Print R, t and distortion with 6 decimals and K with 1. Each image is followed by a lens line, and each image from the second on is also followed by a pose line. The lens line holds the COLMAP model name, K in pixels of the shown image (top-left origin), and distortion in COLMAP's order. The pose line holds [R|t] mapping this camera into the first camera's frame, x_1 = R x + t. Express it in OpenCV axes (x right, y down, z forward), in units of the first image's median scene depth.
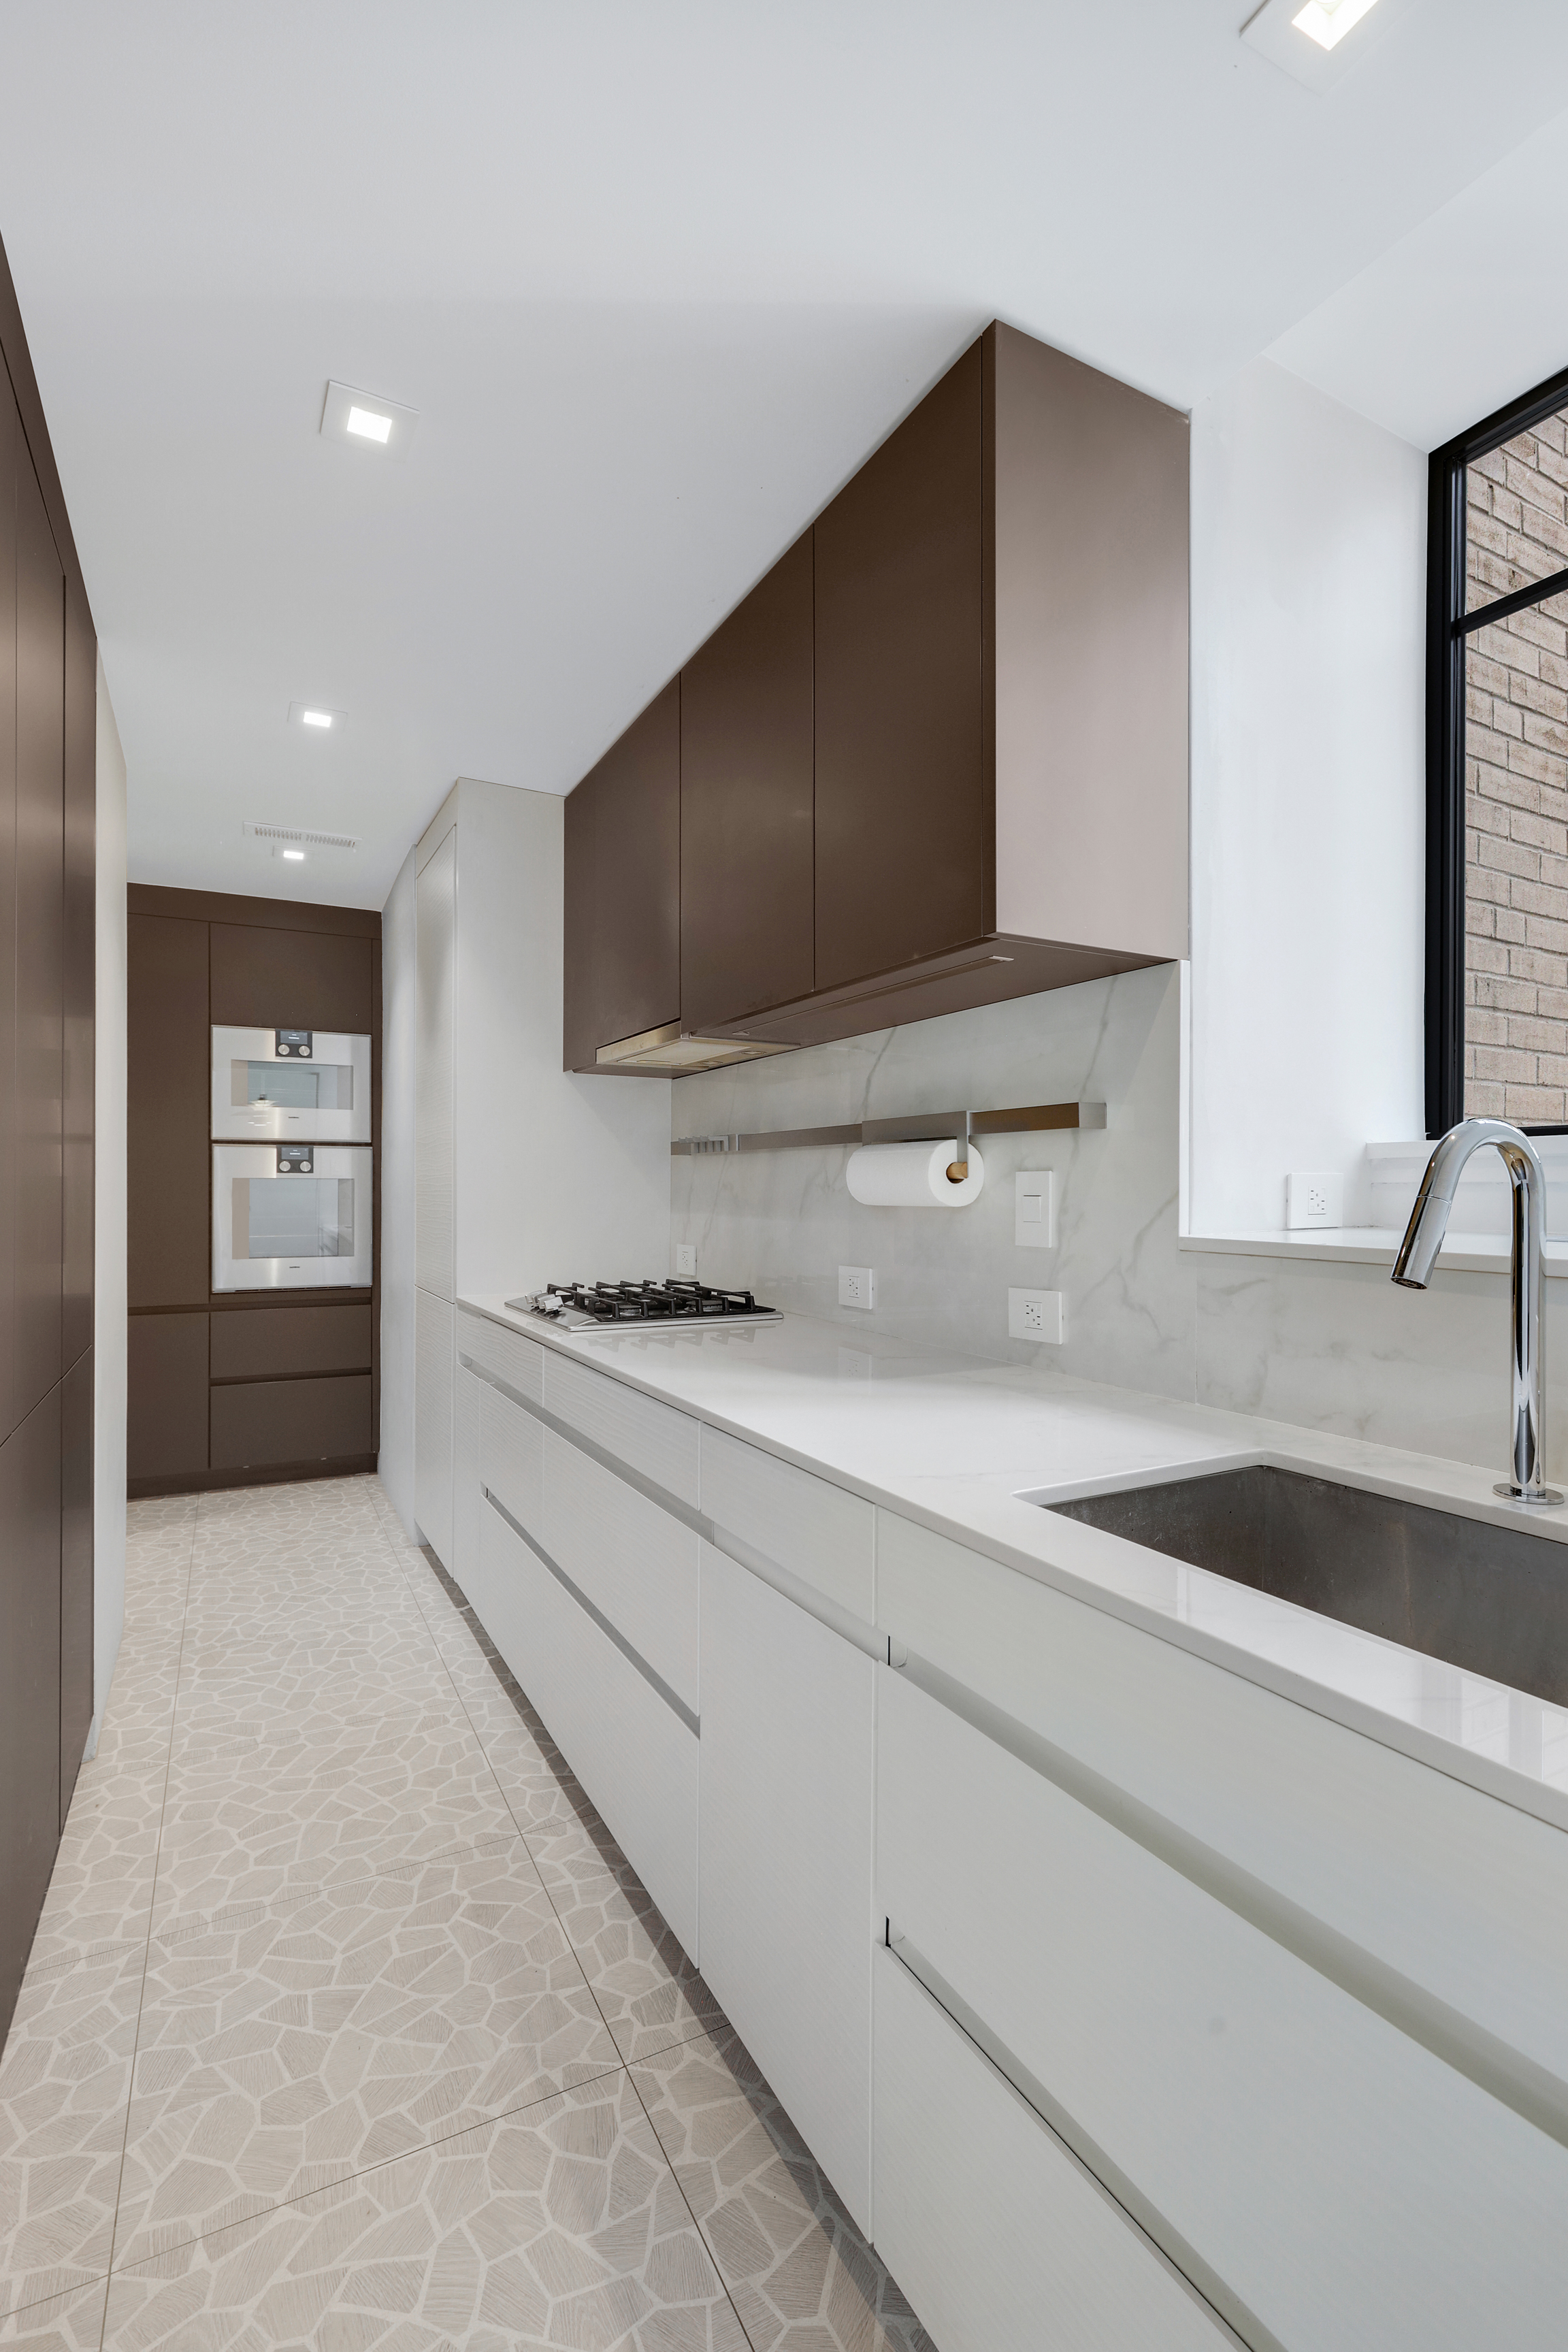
lens RADIAL K [[1046.4, 0, 784.0], [0, 1046.4, 1176.0], [0, 0, 1]] dist [0.001210, 0.000936]
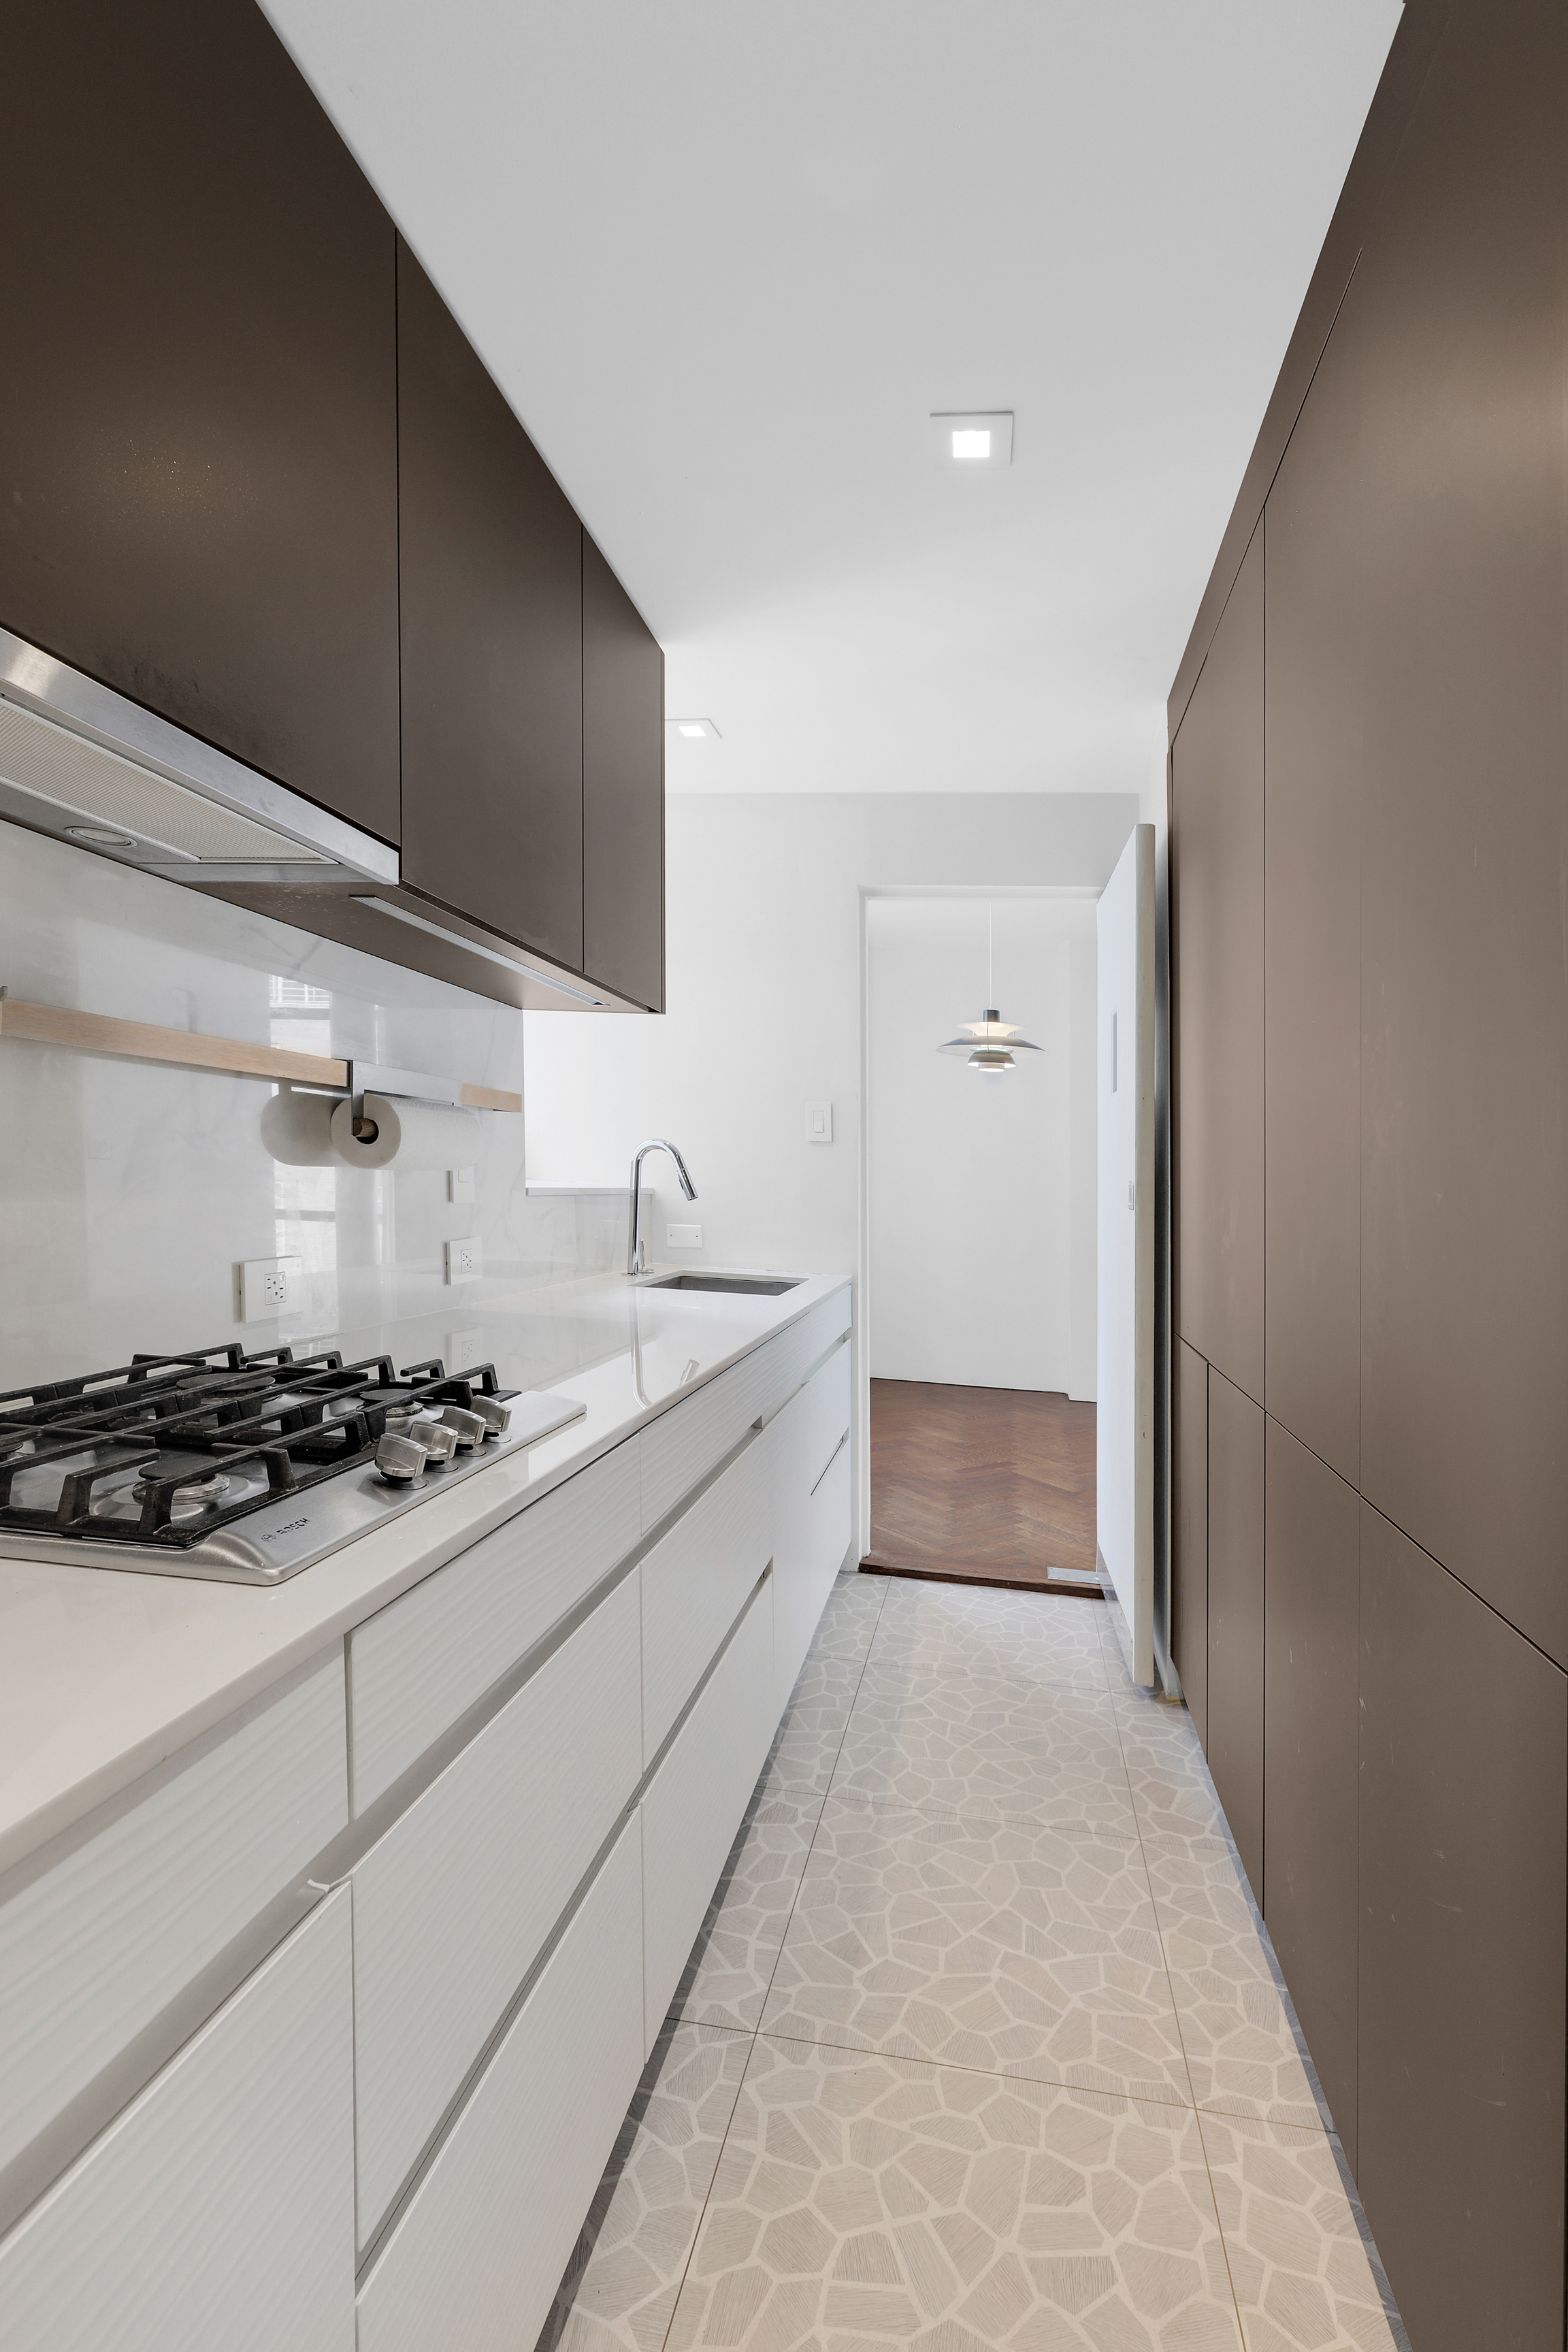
lens RADIAL K [[1046.4, 0, 784.0], [0, 1046.4, 1176.0], [0, 0, 1]] dist [0.001210, 0.000936]
pose [[-0.767748, -0.041242, 0.639423, -0.850564], [-0.064871, 0.997802, -0.013533, 0.017244], [-0.637459, -0.051870, -0.768736, 1.874193]]
